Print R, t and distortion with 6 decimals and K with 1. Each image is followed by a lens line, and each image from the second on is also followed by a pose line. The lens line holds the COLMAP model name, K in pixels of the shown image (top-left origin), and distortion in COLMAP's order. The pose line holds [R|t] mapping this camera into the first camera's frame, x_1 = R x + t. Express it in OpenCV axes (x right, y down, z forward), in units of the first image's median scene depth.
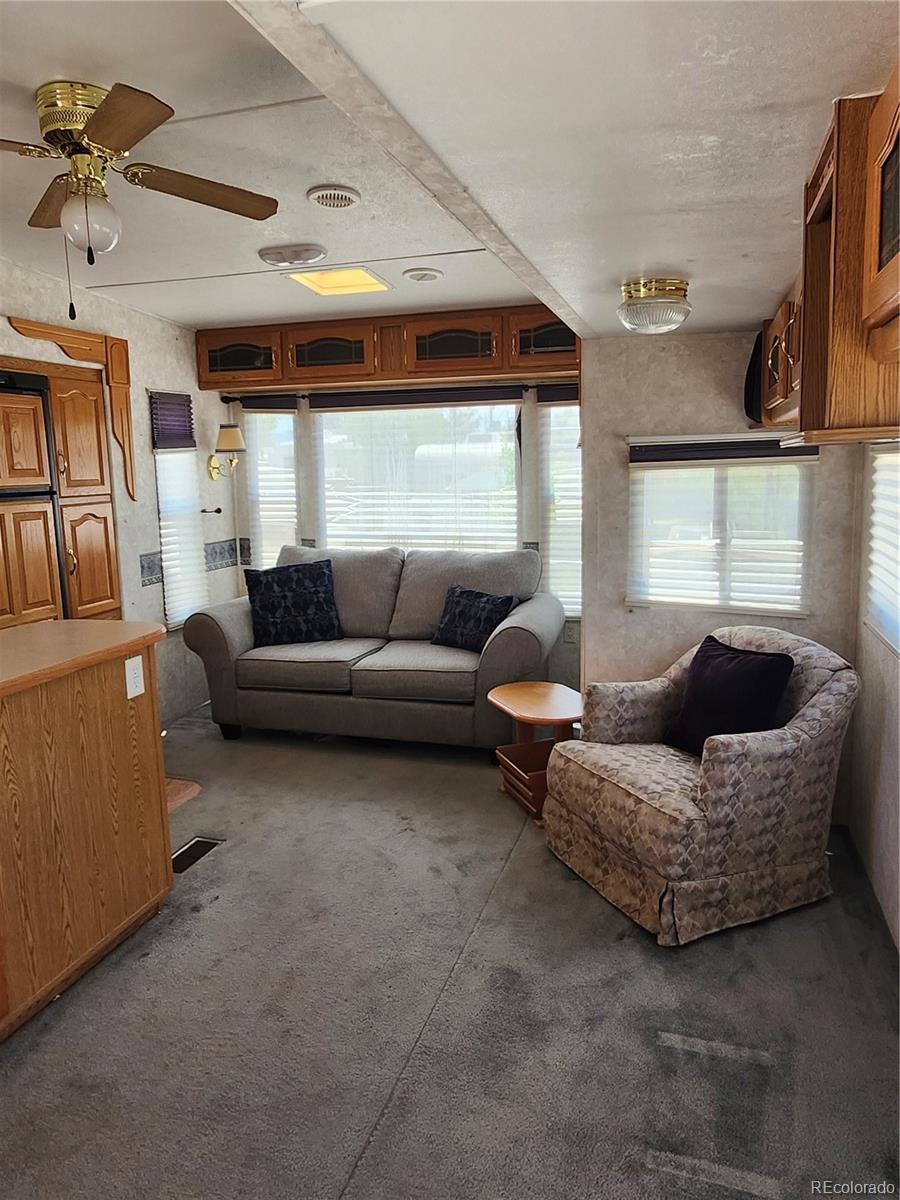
lens RADIAL K [[818.1, 0, 439.6], [0, 818.1, 590.2], [0, 0, 1]] dist [0.000263, -0.001722]
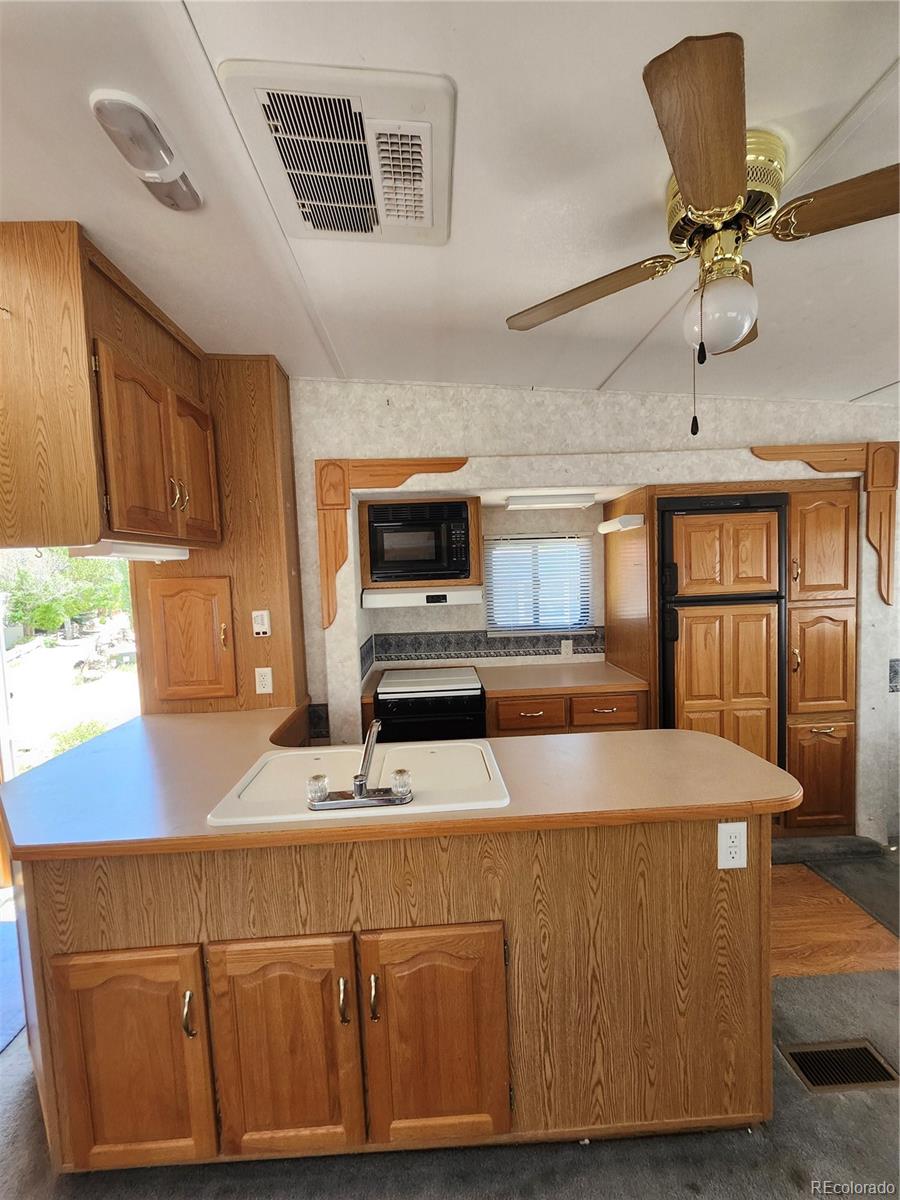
lens RADIAL K [[472.1, 0, 447.5], [0, 472.1, 602.1], [0, 0, 1]] dist [-0.001487, 0.001170]
pose [[0.334976, 0.065148, -0.939972, -0.027973], [-0.110411, 0.993448, 0.029508, -0.097743], [0.935735, 0.093899, 0.339974, 0.433724]]
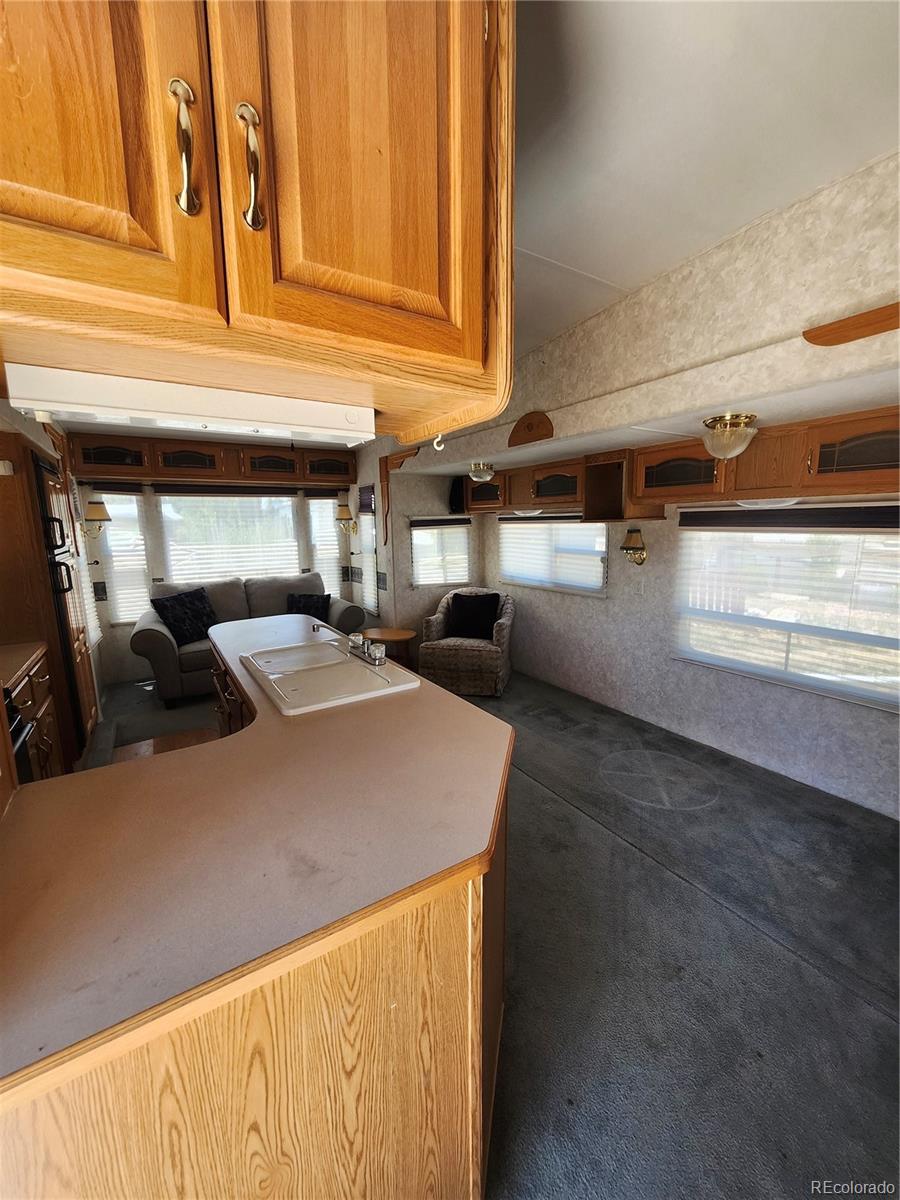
lens RADIAL K [[472.1, 0, 443.8], [0, 472.1, 604.0], [0, 0, 1]] dist [-0.001487, 0.001170]
pose [[0.650820, -0.123389, 0.749138, -0.797638], [0.120466, 0.990988, 0.058569, -0.003025], [-0.749614, 0.052128, 0.659820, 0.029139]]
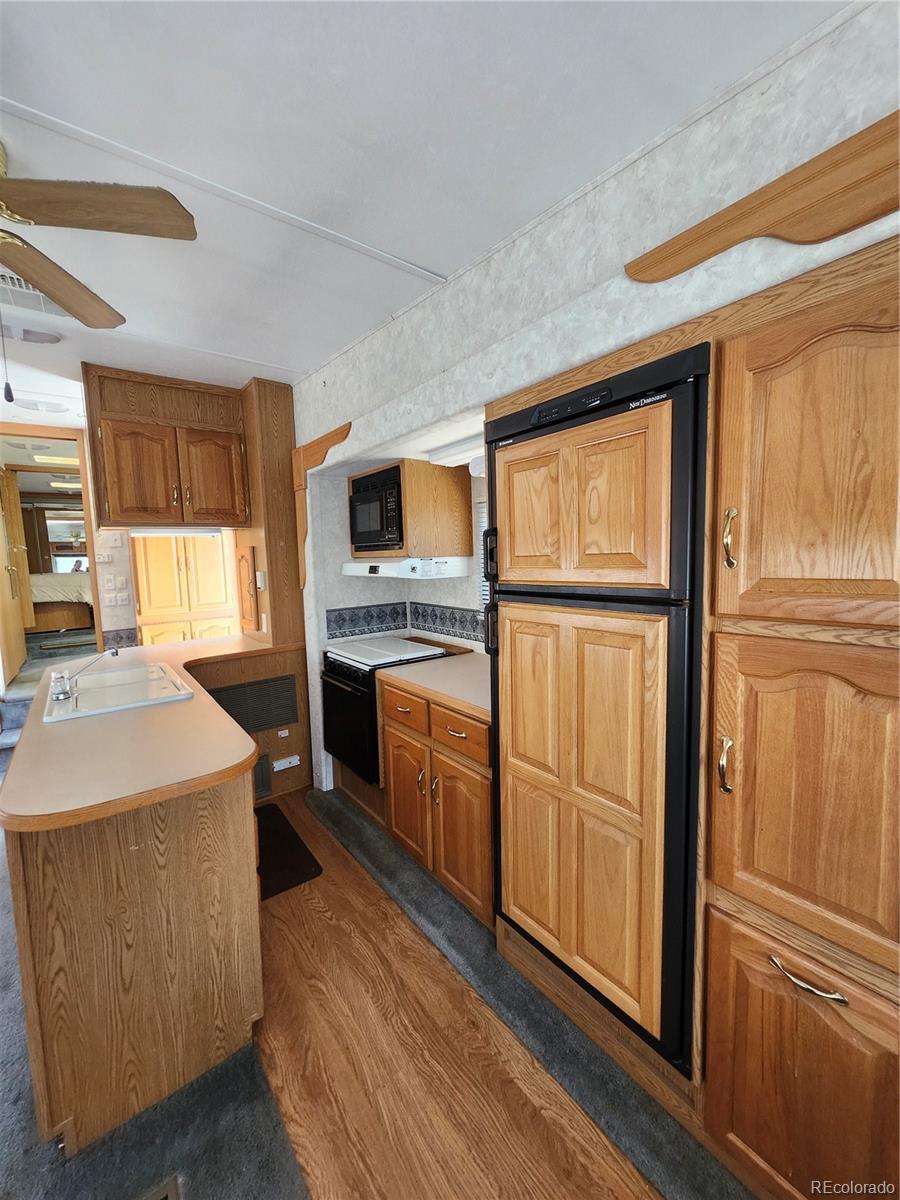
lens RADIAL K [[472.1, 0, 452.2], [0, 472.1, 597.6], [0, 0, 1]] dist [-0.001487, 0.001170]
pose [[-0.571052, 0.108749, -0.813678, -0.214060], [-0.084292, 0.978180, 0.189893, -0.194086], [0.816575, 0.177025, -0.549425, 1.248197]]
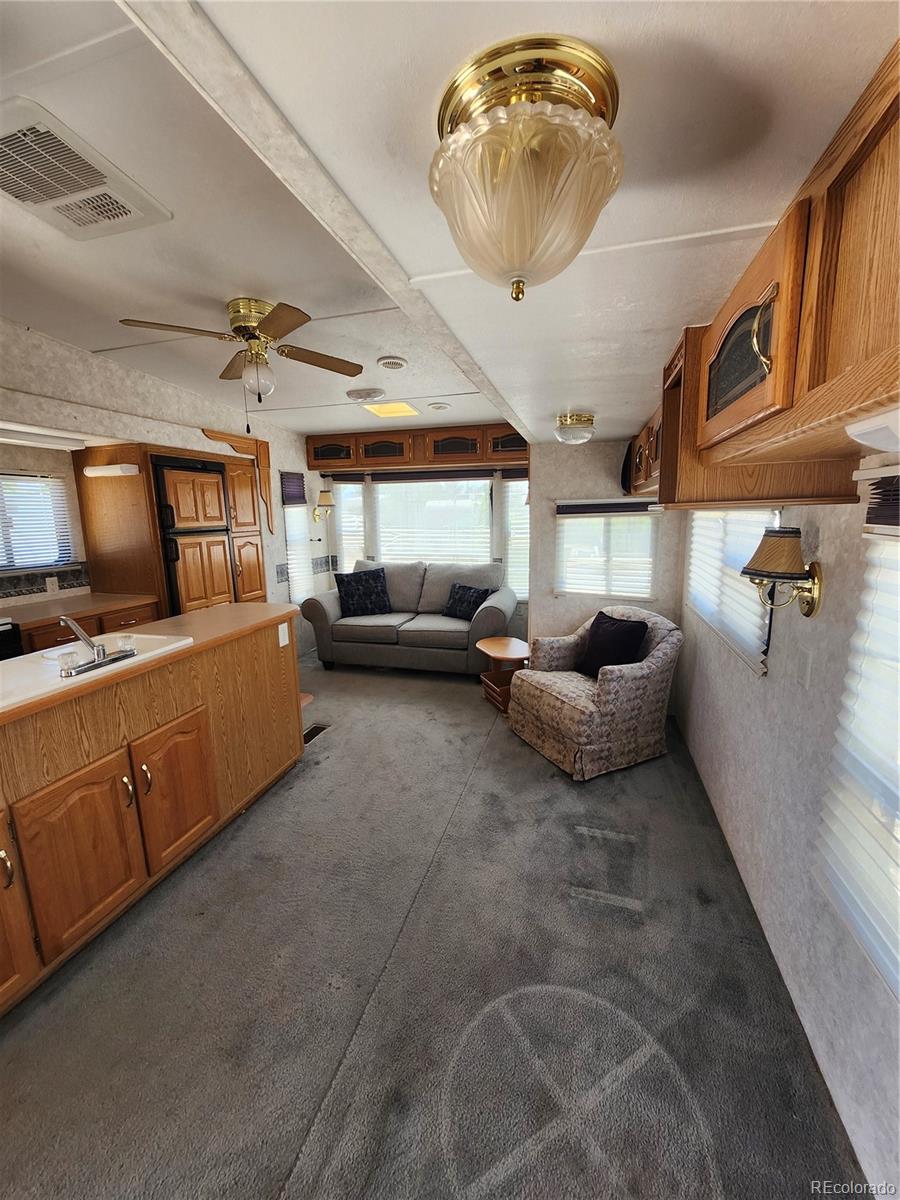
lens RADIAL K [[472.1, 0, 448.3], [0, 472.1, 596.4], [0, 0, 1]] dist [-0.001487, 0.001170]
pose [[0.999729, 0.000205, 0.023263, -0.028931], [-0.000791, 0.999683, 0.025163, -0.003150], [-0.023250, -0.025174, 0.999413, -0.029917]]
